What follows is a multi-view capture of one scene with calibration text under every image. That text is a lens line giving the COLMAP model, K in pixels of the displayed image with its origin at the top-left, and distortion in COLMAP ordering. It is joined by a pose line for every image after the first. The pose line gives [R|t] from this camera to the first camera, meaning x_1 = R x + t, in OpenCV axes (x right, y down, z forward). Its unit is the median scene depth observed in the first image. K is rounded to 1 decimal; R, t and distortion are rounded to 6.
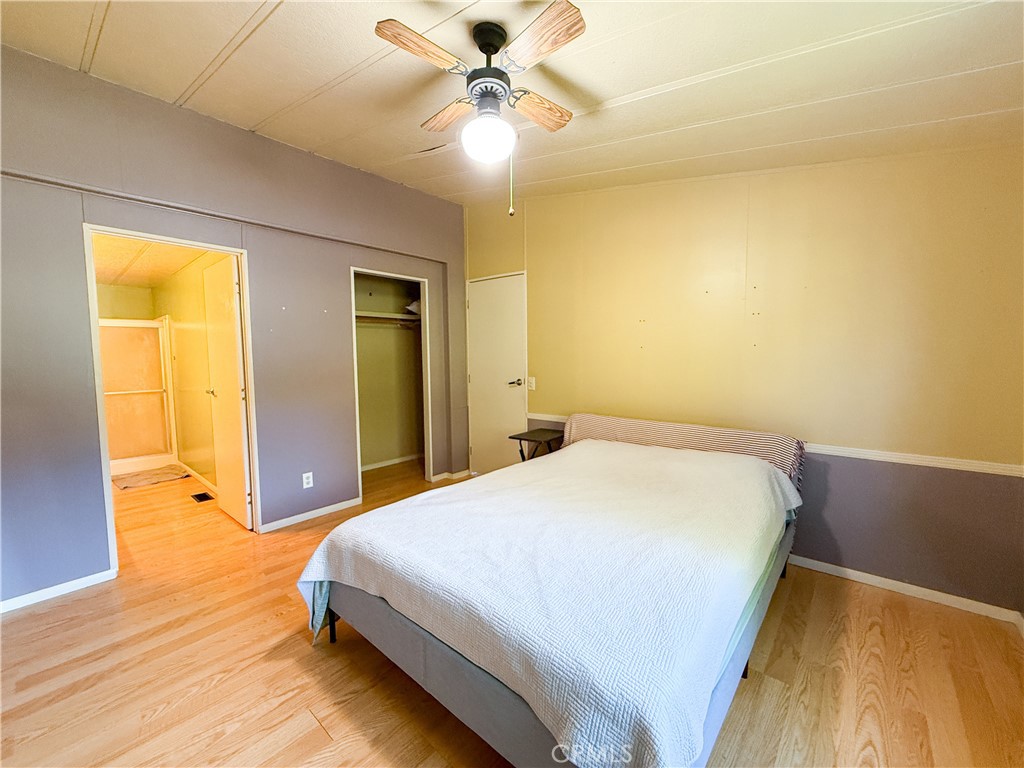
lens RADIAL K [[406.6, 0, 512.0], [0, 406.6, 384.0], [0, 0, 1]] dist [-0.001476, 0.000176]
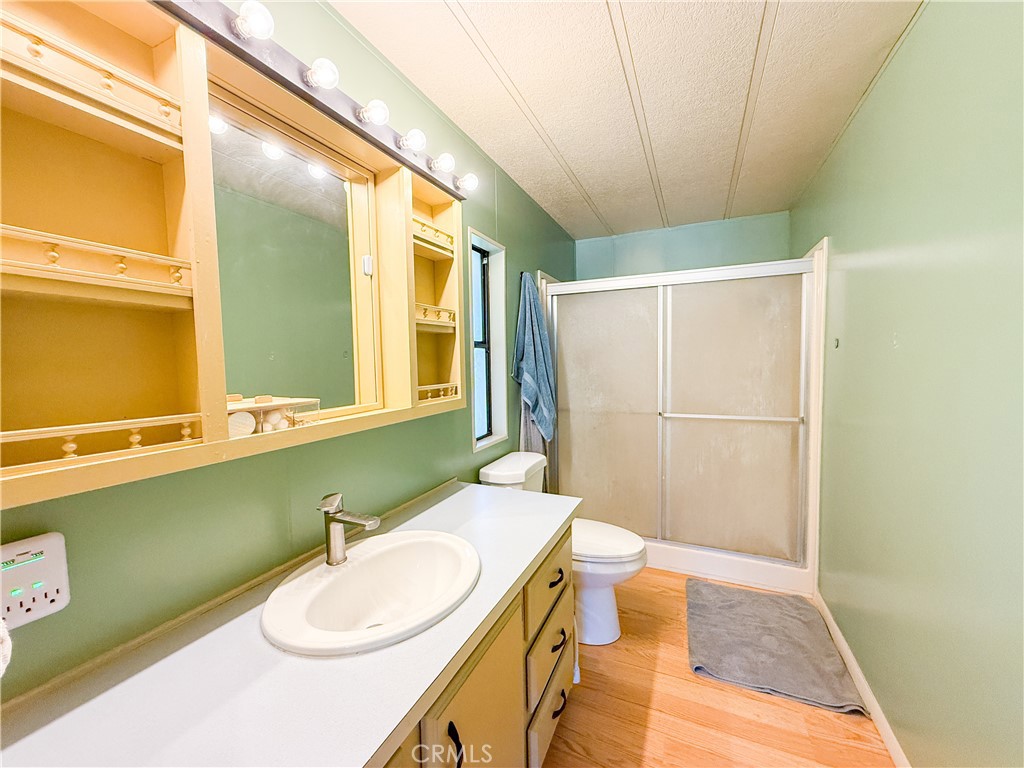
lens RADIAL K [[406.6, 0, 512.0], [0, 406.6, 384.0], [0, 0, 1]] dist [-0.001476, 0.000176]
pose [[0.289455, 0.066658, -0.954868, -0.537052], [-0.049836, 0.997269, 0.054511, -0.030020], [0.955894, 0.031808, 0.291986, 0.581243]]
